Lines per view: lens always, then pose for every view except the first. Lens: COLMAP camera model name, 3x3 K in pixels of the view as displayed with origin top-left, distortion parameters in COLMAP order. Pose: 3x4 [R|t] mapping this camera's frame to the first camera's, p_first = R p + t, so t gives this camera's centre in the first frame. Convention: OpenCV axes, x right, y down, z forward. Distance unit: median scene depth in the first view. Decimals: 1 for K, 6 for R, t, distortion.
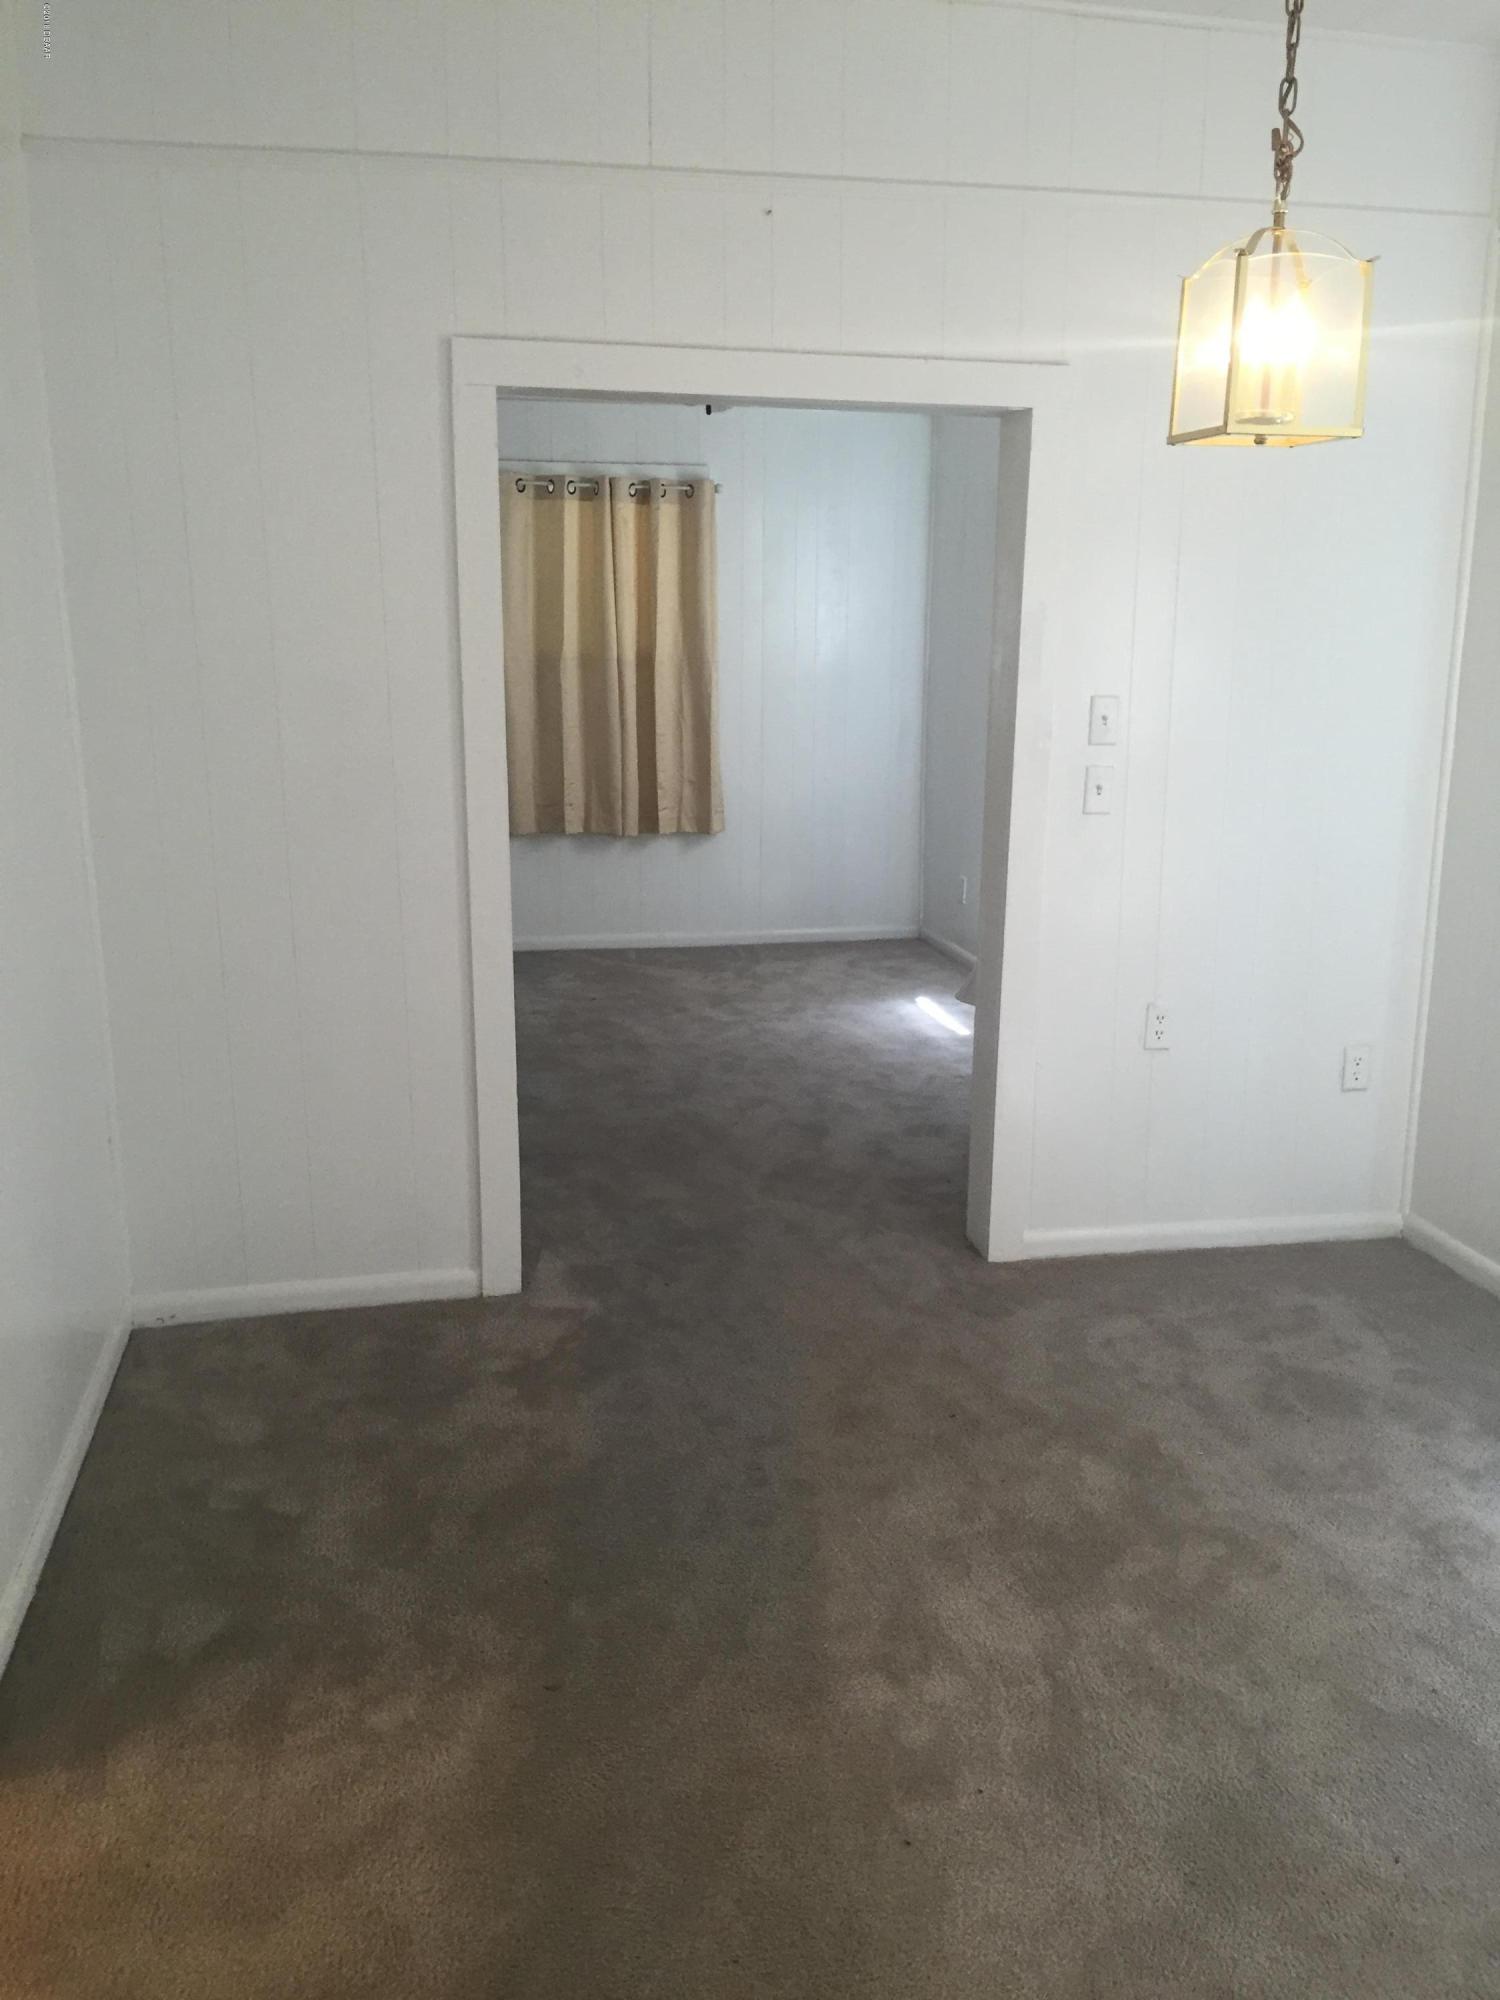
lens RADIAL K [[1700.8, 0, 756.0], [0, 1700.8, 1005.5], [0, 0, 1]] dist [0.047108, -0.012450]
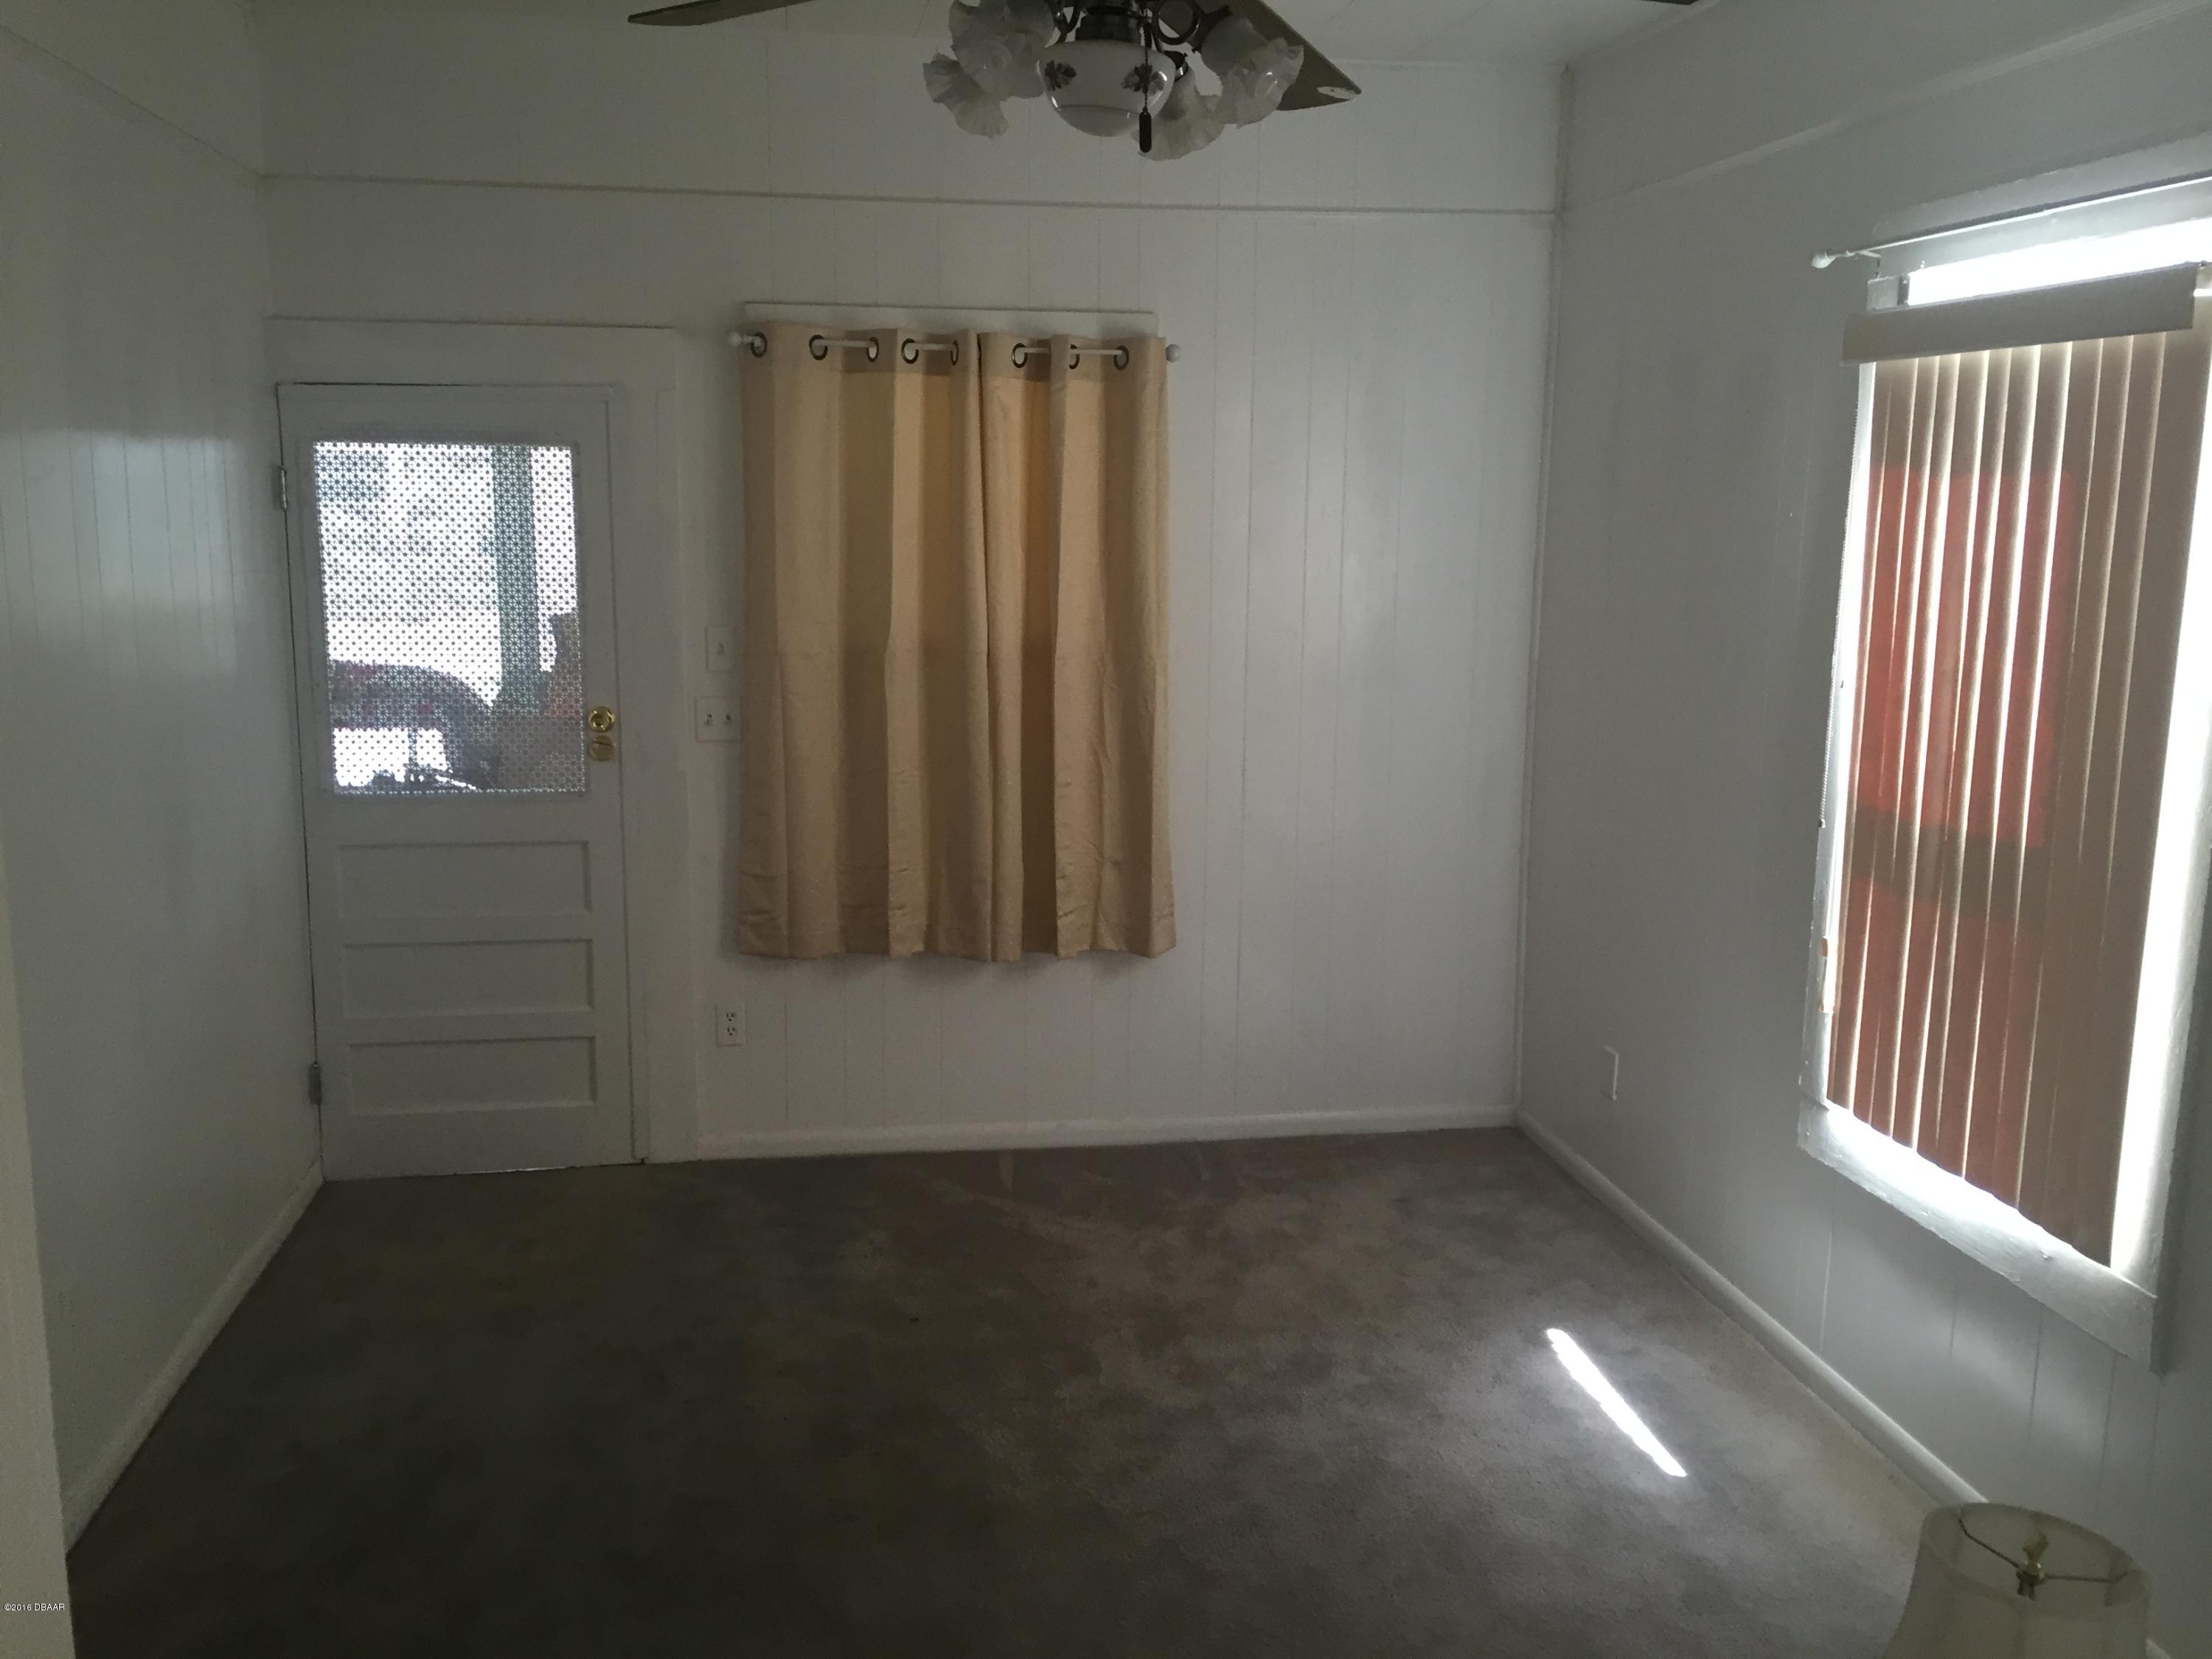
lens RADIAL K [[1881.1, 0, 1099.3], [0, 1881.1, 825.4], [0, 0, 1]] dist [0.047108, -0.012450]
pose [[0.998162, 0.013519, -0.059072, -0.007390], [-0.017072, 0.998048, -0.060070, -0.109896], [0.058145, 0.060968, 0.996445, 0.389126]]
